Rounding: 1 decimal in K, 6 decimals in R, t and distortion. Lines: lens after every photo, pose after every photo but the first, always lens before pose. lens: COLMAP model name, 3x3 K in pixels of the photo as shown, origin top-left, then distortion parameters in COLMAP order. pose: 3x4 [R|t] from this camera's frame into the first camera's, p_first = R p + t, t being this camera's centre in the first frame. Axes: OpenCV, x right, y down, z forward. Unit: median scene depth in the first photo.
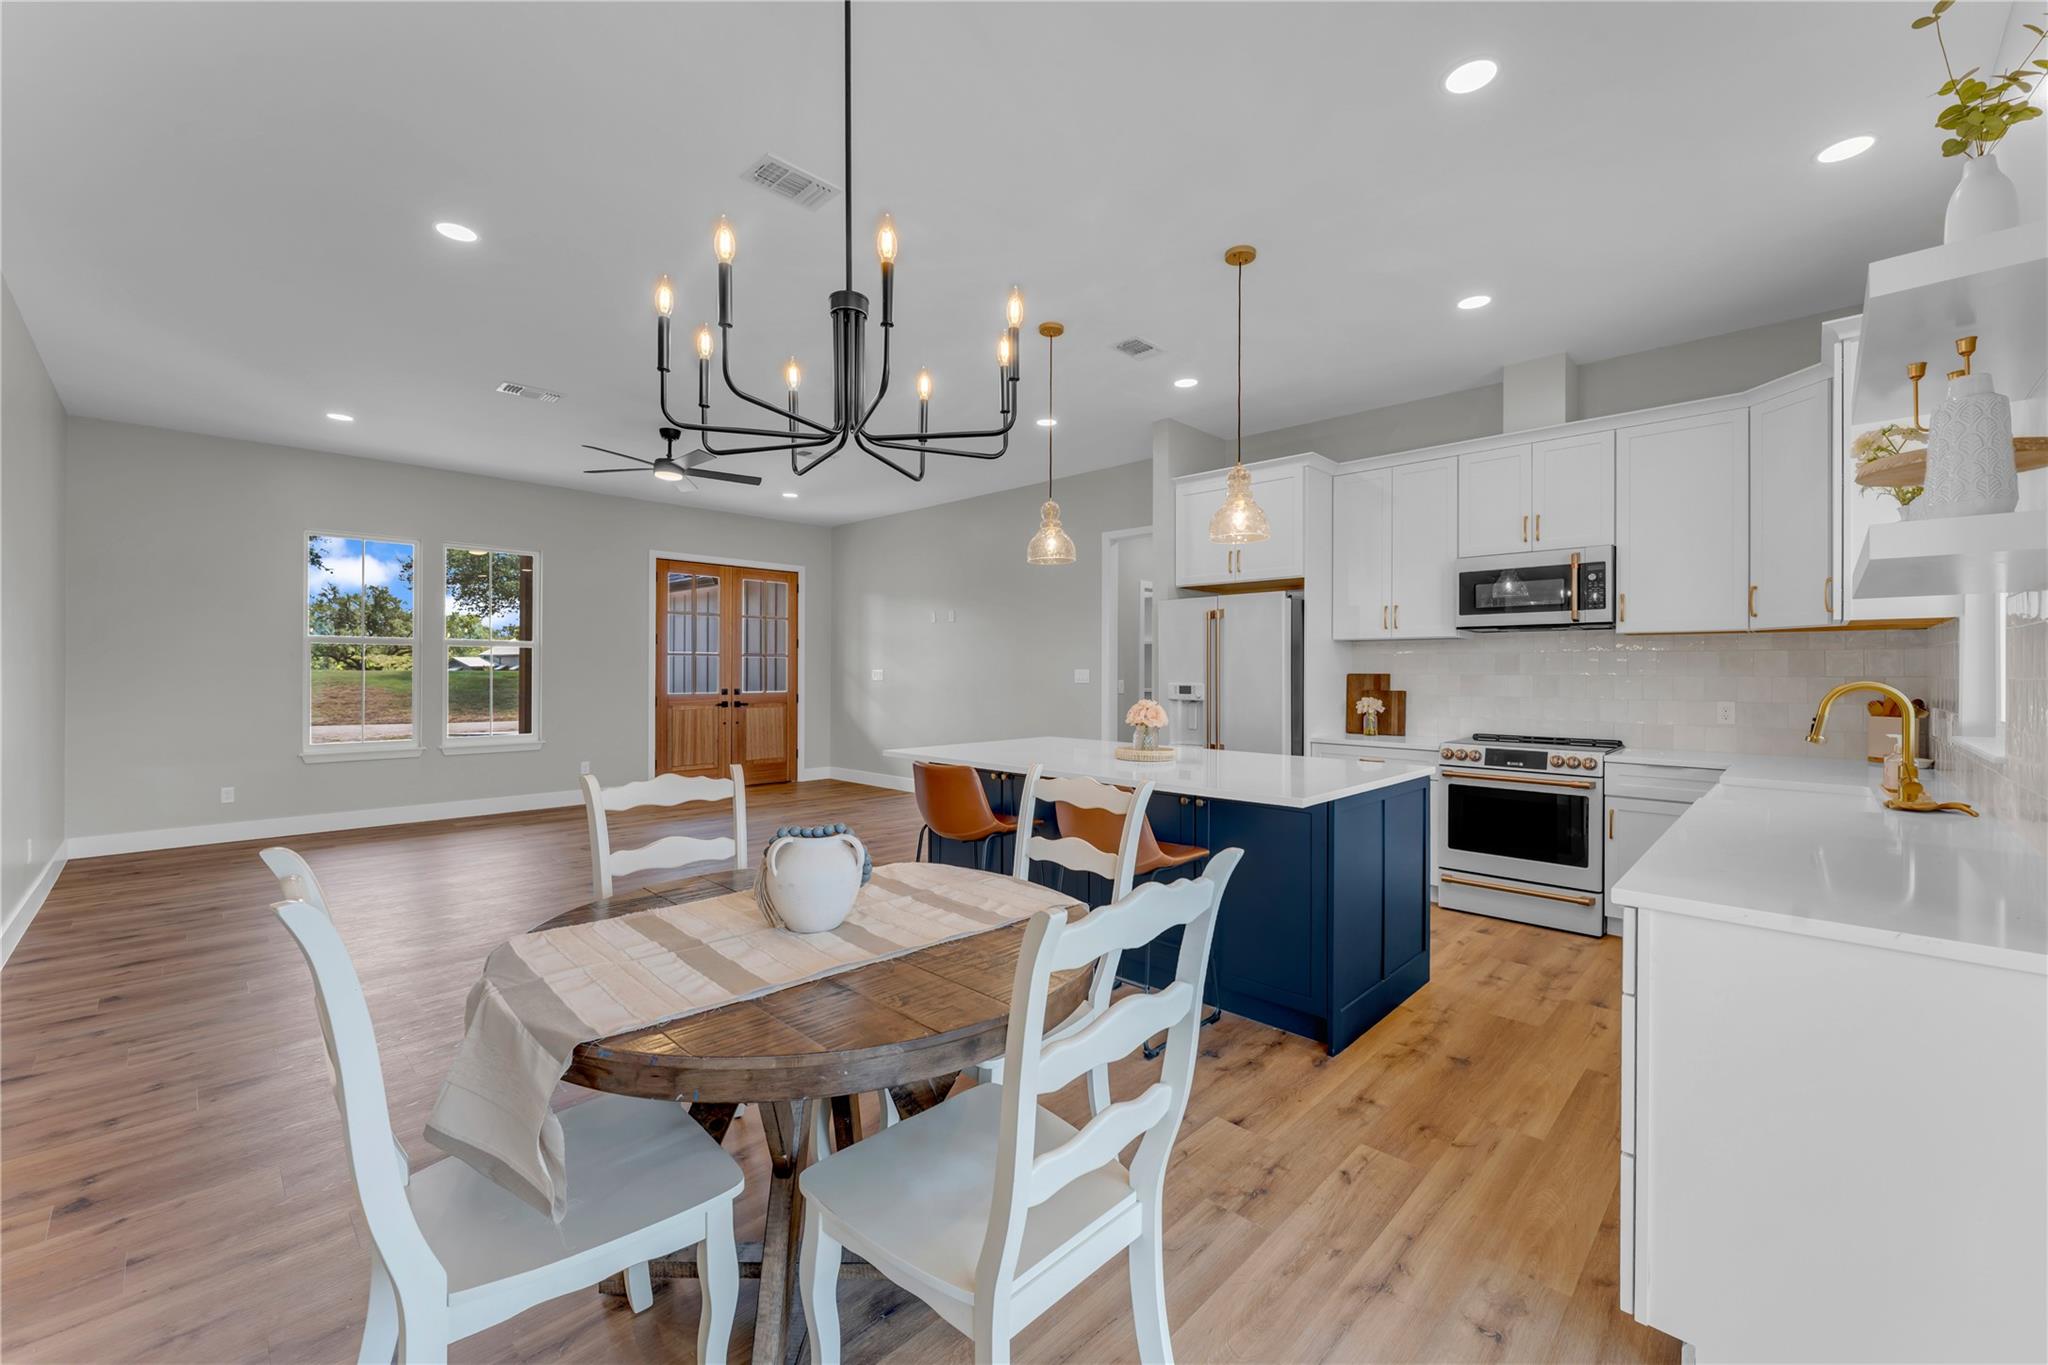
lens RADIAL K [[821.0, 0, 1047.2], [0, 821.0, 669.9], [0, 0, 1]] dist [-0.002640, 0.000139]
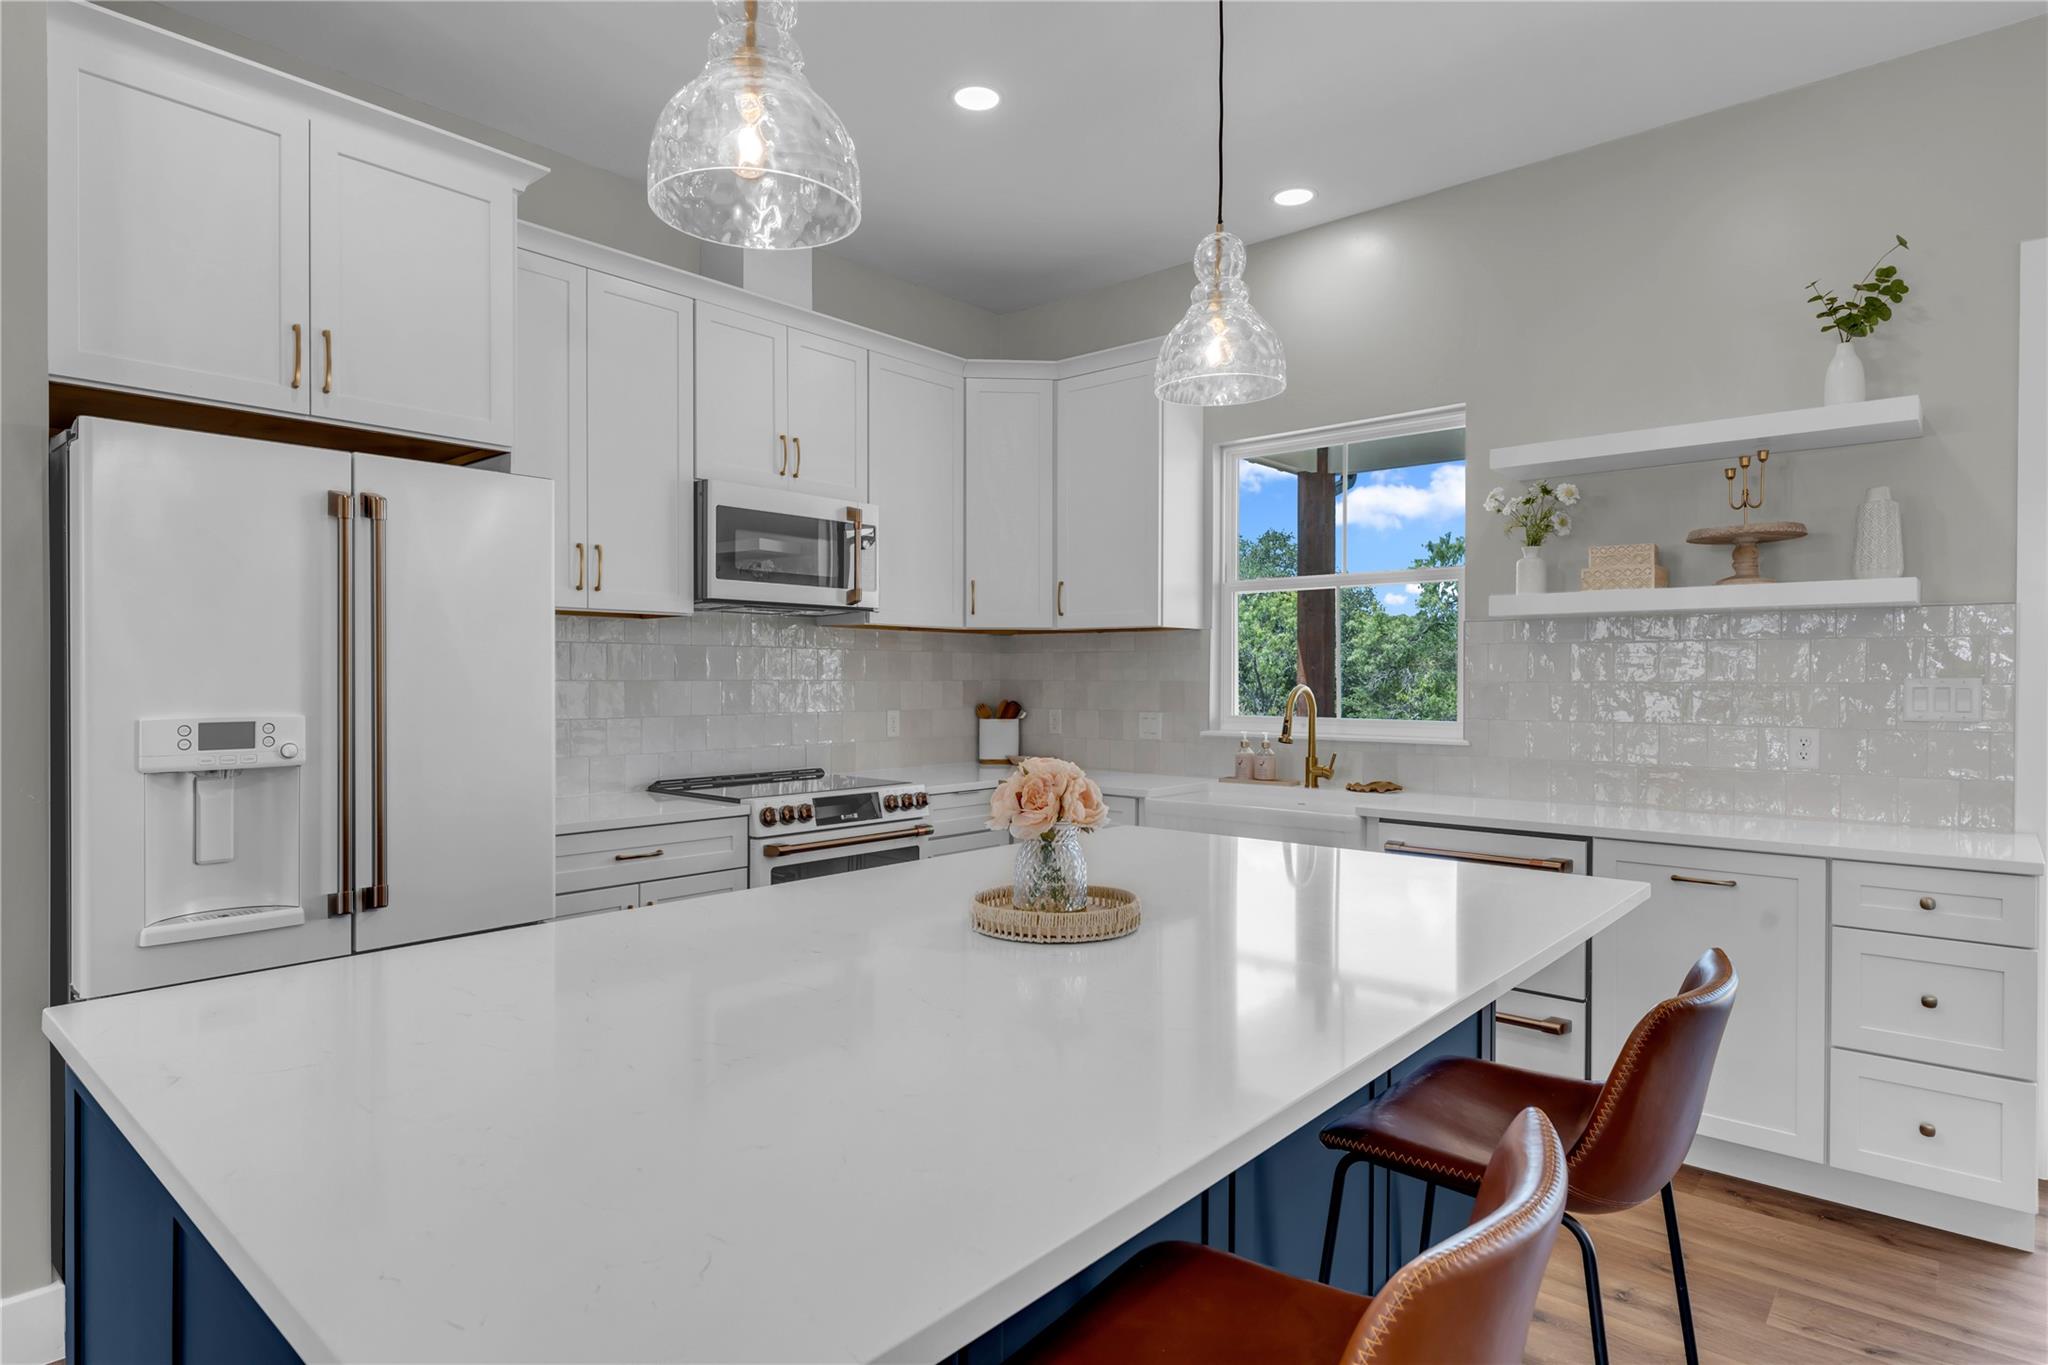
lens RADIAL K [[1073.4, 0, 1044.1], [0, 1073.4, 682.6], [0, 0, 1]] dist [0.002960, -0.001455]
pose [[-0.019196, -0.007756, 0.999786, -0.245688], [-0.002155, 0.999968, 0.007716, 0.000872], [-0.999813, -0.002007, -0.019212, 0.735315]]
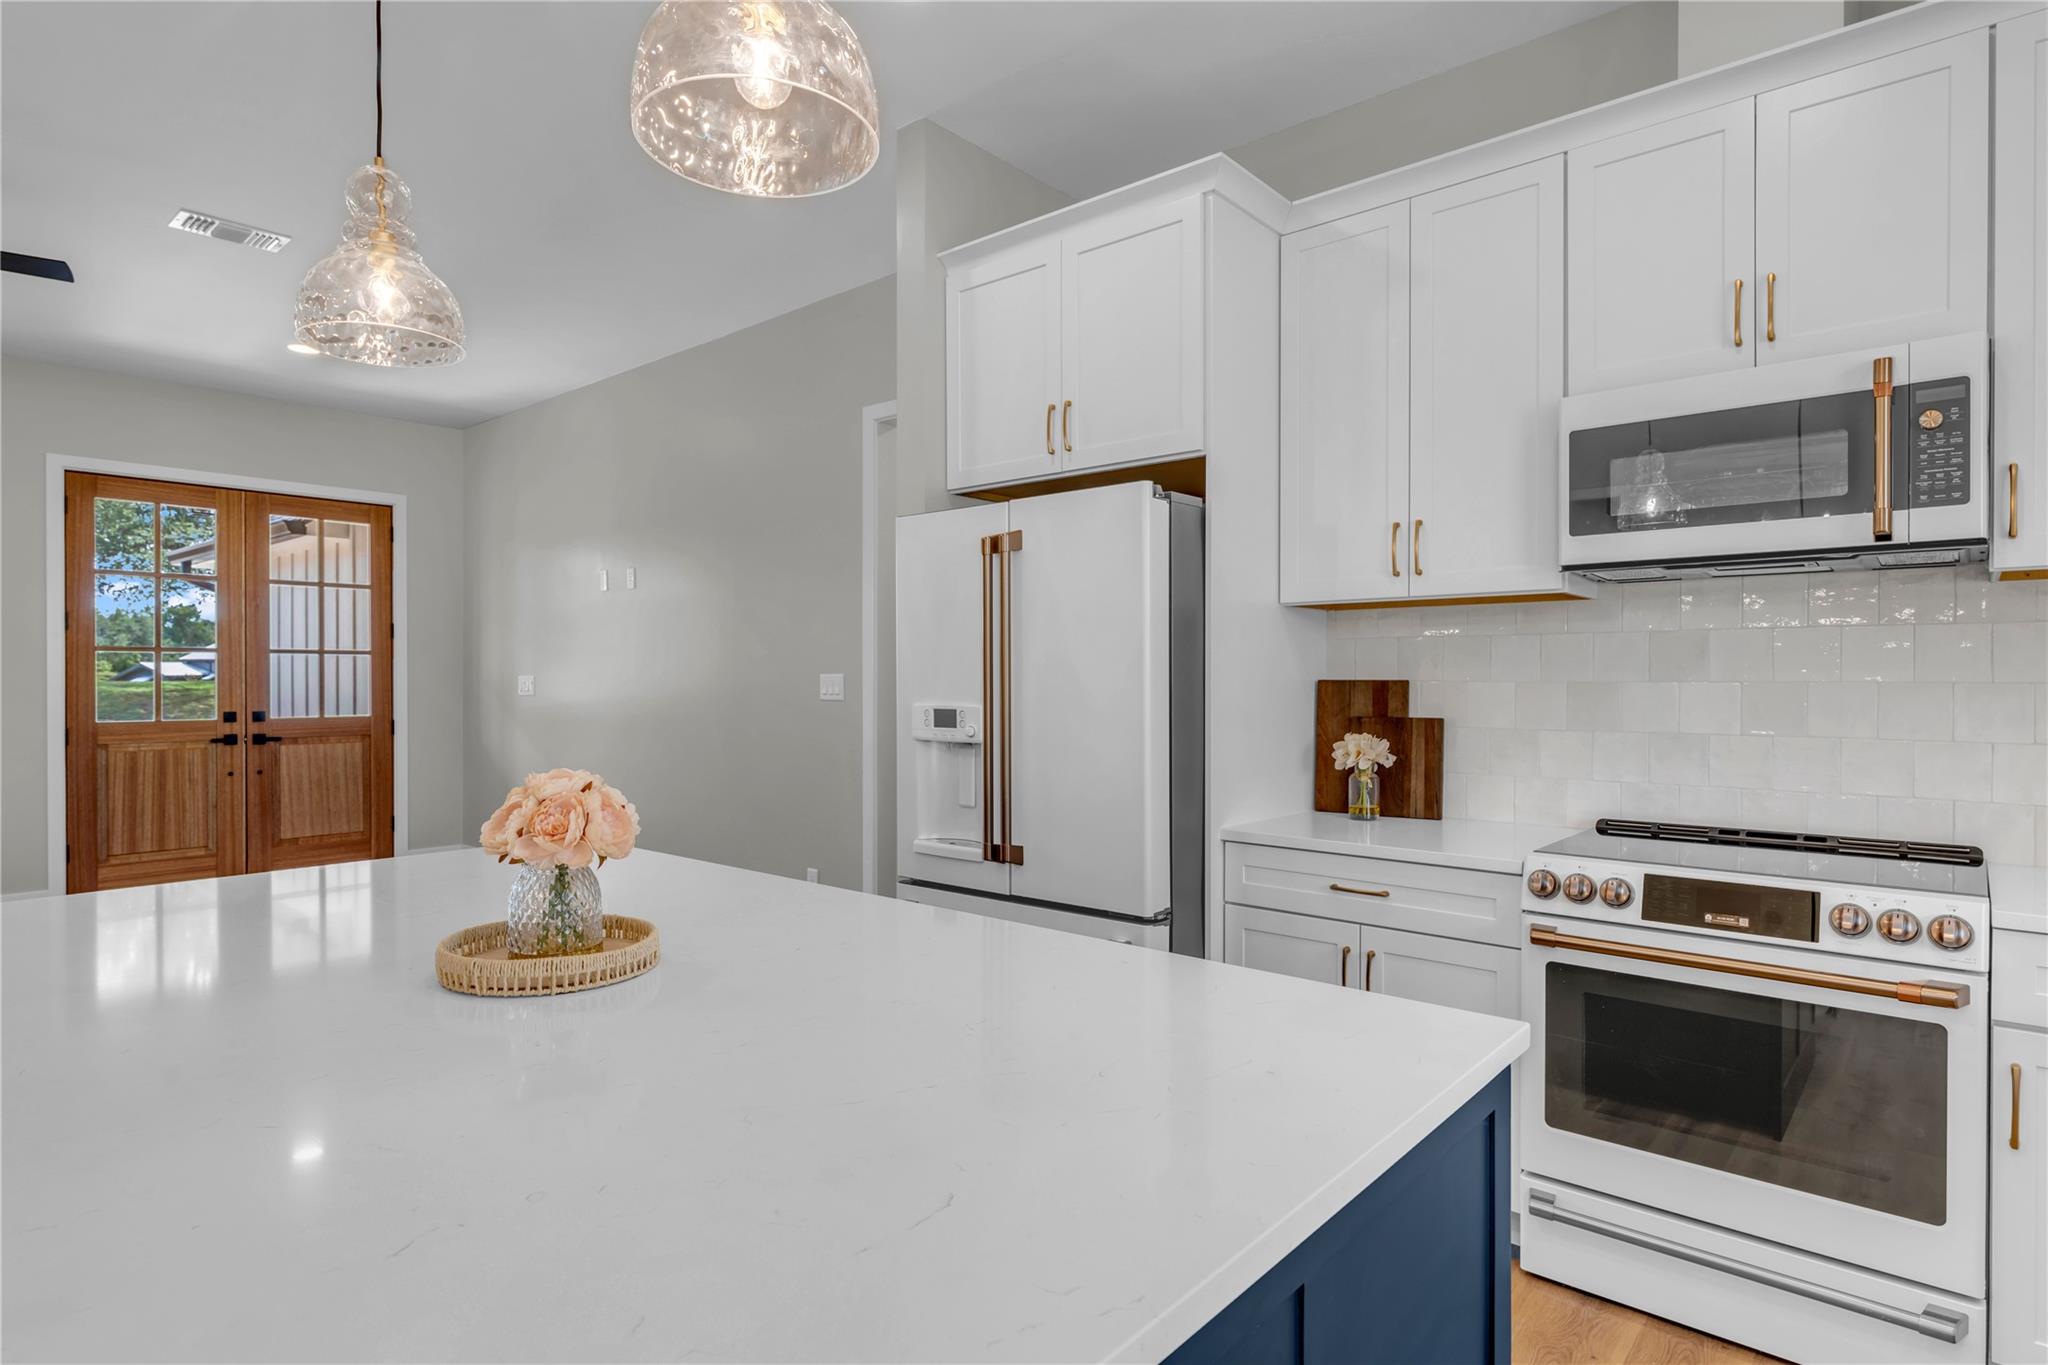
lens RADIAL K [[1073.4, 0, 1017.8], [0, 1073.4, 680.8], [0, 0, 1]] dist [0.002960, -0.001455]
pose [[0.999710, -0.004144, 0.023711, 0.202126], [0.004034, 0.999981, 0.004666, 0.001645], [-0.023730, -0.004569, 0.999708, 0.443557]]
